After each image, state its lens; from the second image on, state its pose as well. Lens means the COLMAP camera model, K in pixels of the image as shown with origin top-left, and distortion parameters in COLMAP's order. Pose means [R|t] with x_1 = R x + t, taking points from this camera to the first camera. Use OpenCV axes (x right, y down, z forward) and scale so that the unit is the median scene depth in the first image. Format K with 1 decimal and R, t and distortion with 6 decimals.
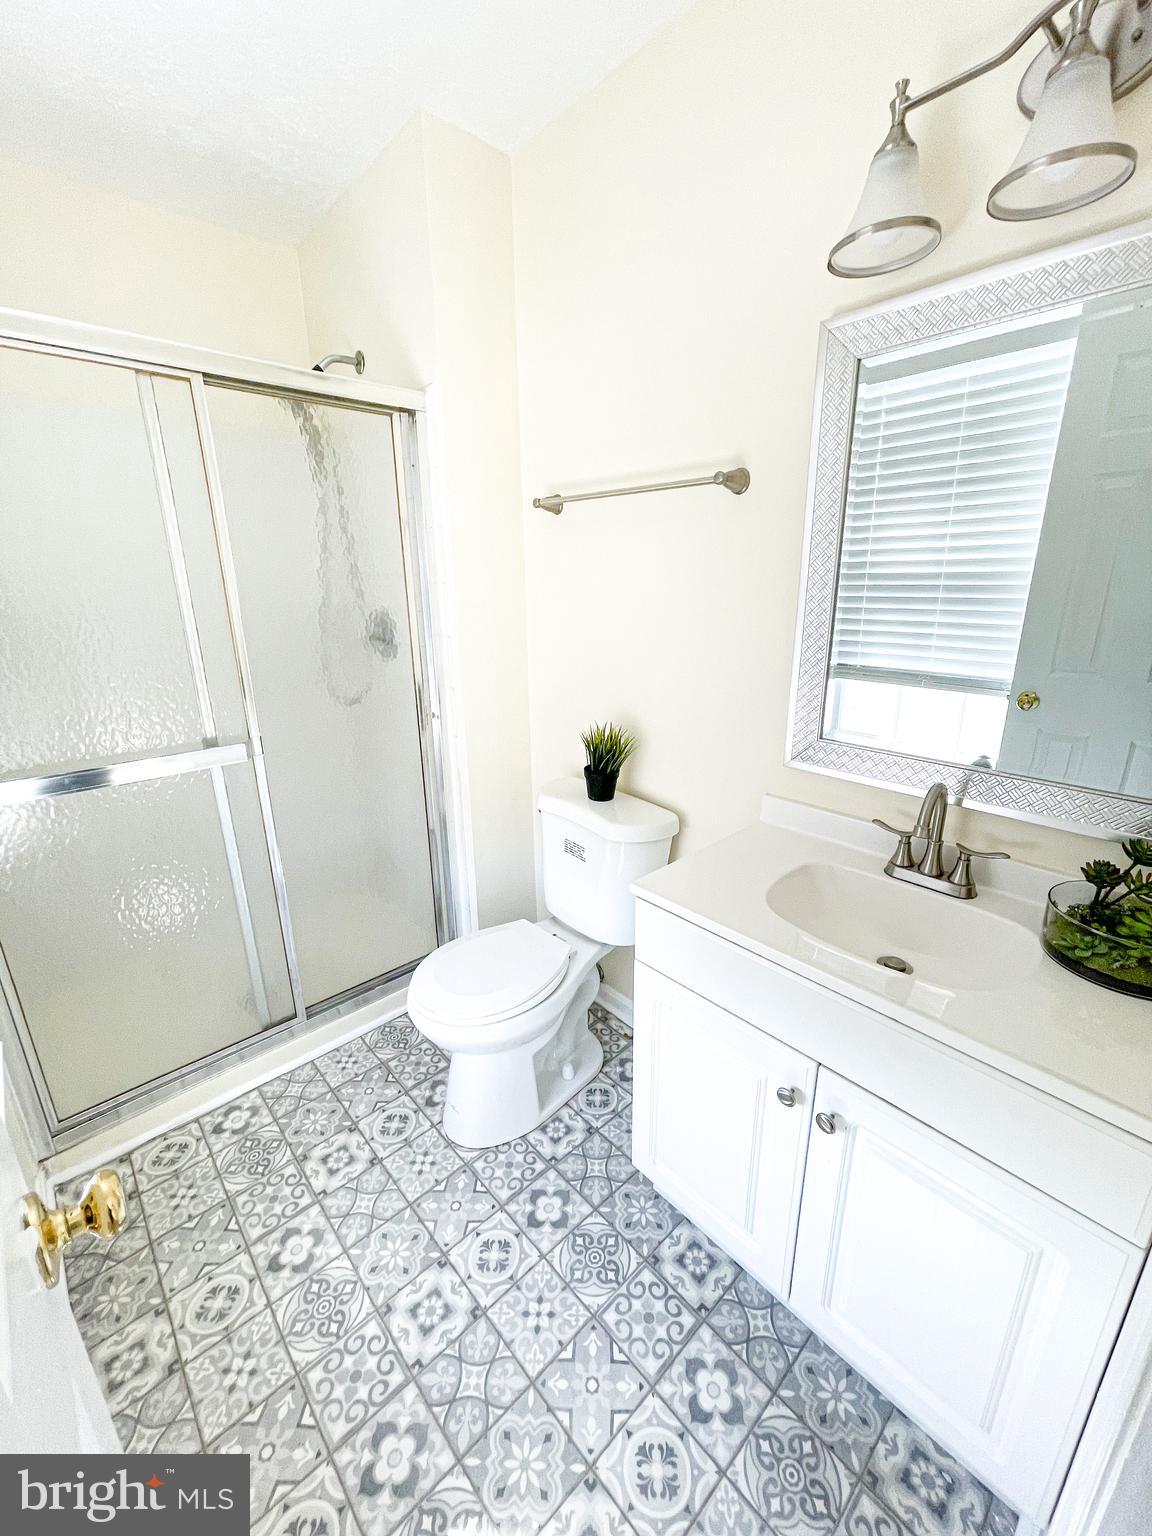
lens RADIAL K [[616.7, 0, 575.3], [0, 616.7, 777.3], [0, 0, 1]] dist [-0.006569, 0.004103]
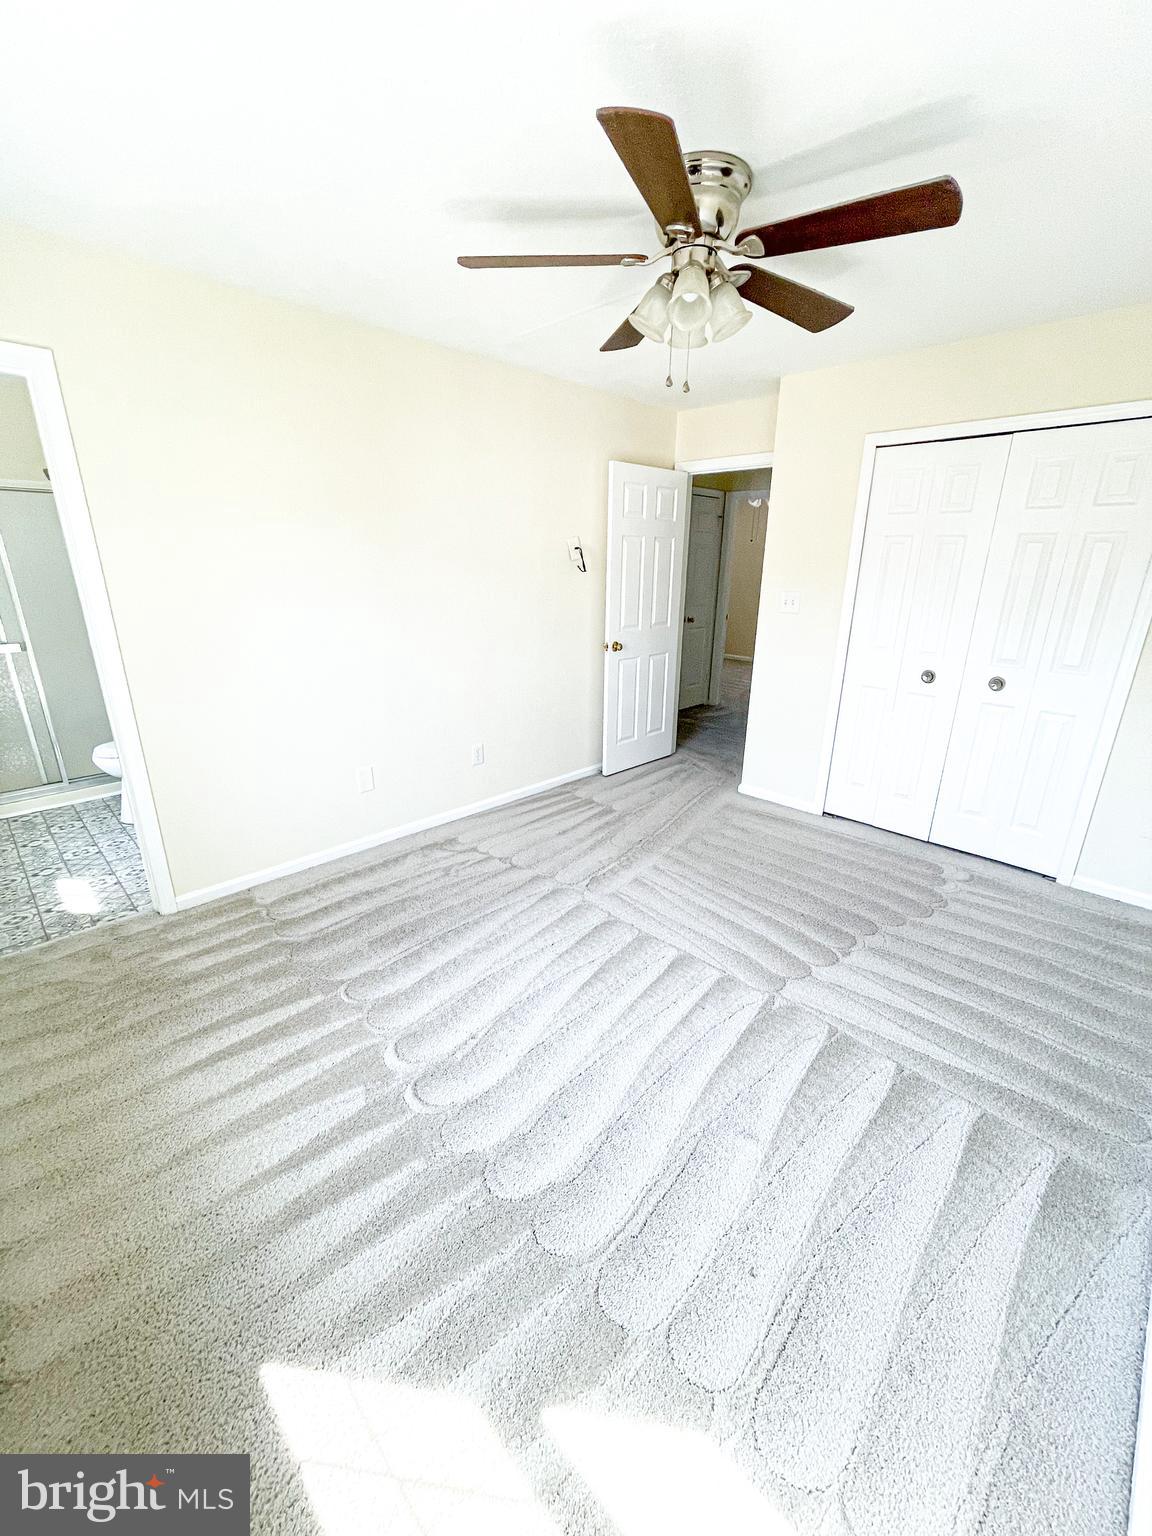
lens RADIAL K [[621.3, 0, 576.0], [0, 621.3, 768.0], [0, 0, 1]] dist [-0.013955, 0.011052]
pose [[0.998588, 0.006264, 0.052753, 1.605433], [-0.007060, 0.999864, 0.014912, 0.410164], [-0.052652, -0.015264, 0.998496, -1.619925]]
